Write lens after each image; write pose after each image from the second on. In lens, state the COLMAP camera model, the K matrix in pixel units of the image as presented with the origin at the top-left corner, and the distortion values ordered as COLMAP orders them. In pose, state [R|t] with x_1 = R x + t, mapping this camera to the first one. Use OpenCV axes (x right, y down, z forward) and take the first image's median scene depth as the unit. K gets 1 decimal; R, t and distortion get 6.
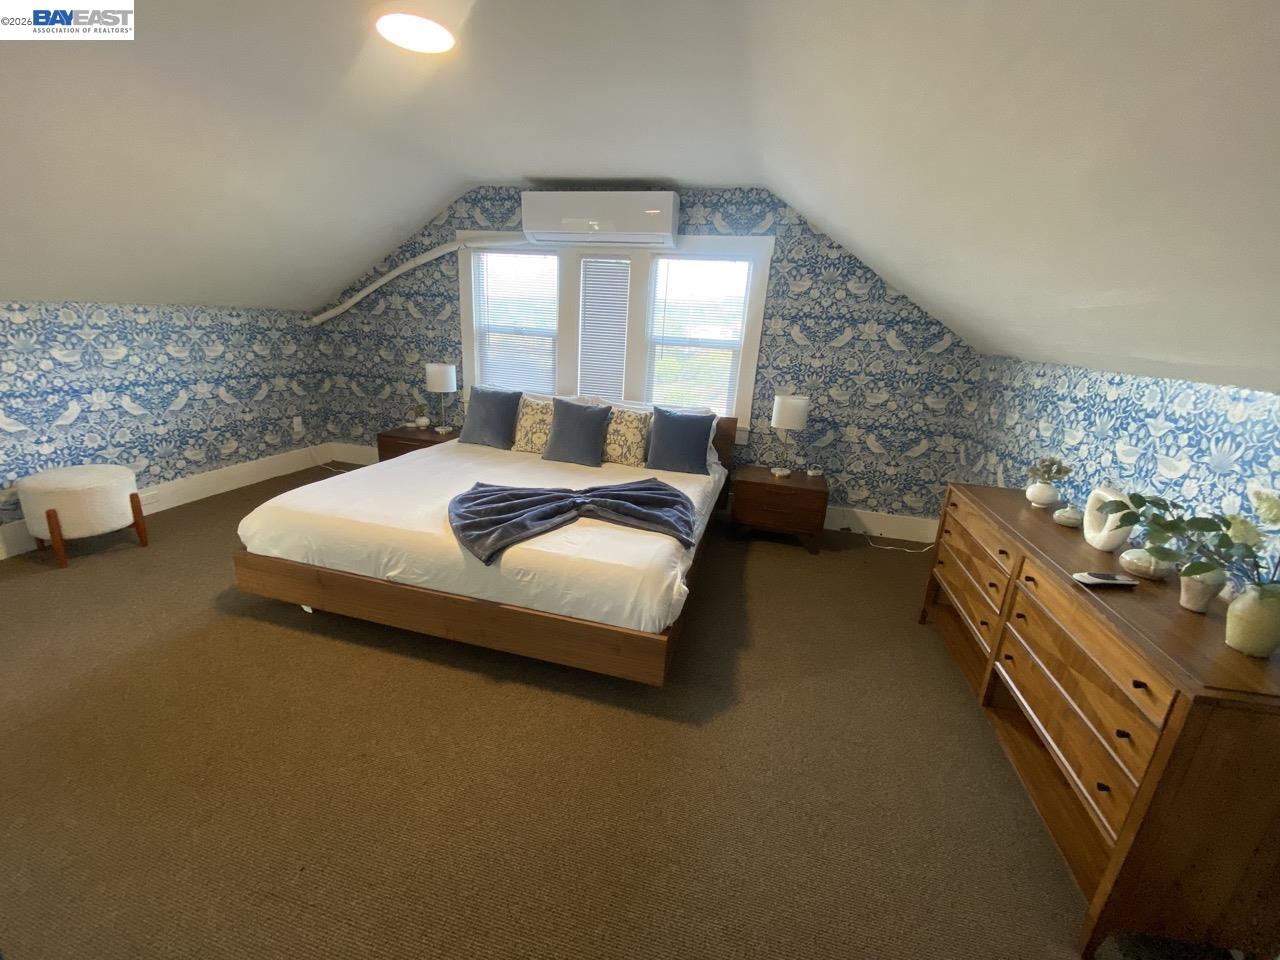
lens RADIAL K [[514.7, 0, 637.7], [0, 514.7, 477.3], [0, 0, 1]] dist [0.034158, -0.026555]
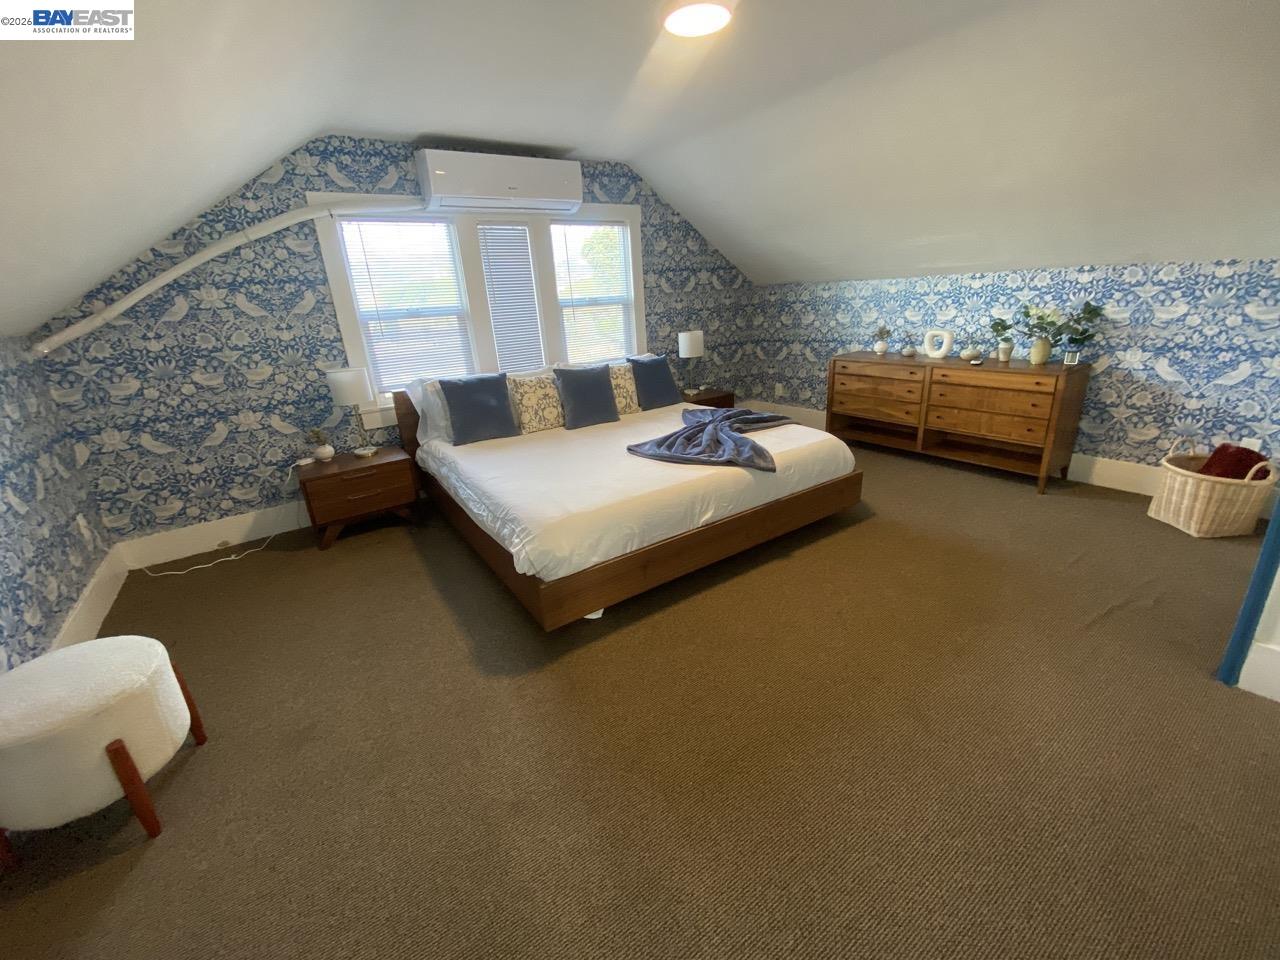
lens RADIAL K [[514.7, 0, 637.7], [0, 514.7, 477.3], [0, 0, 1]] dist [0.034158, -0.026555]
pose [[0.657112, -0.345825, 0.669783, -0.760900], [0.299035, 0.935235, 0.189508, -0.094094], [-0.691941, 0.075760, 0.717968, 0.166973]]
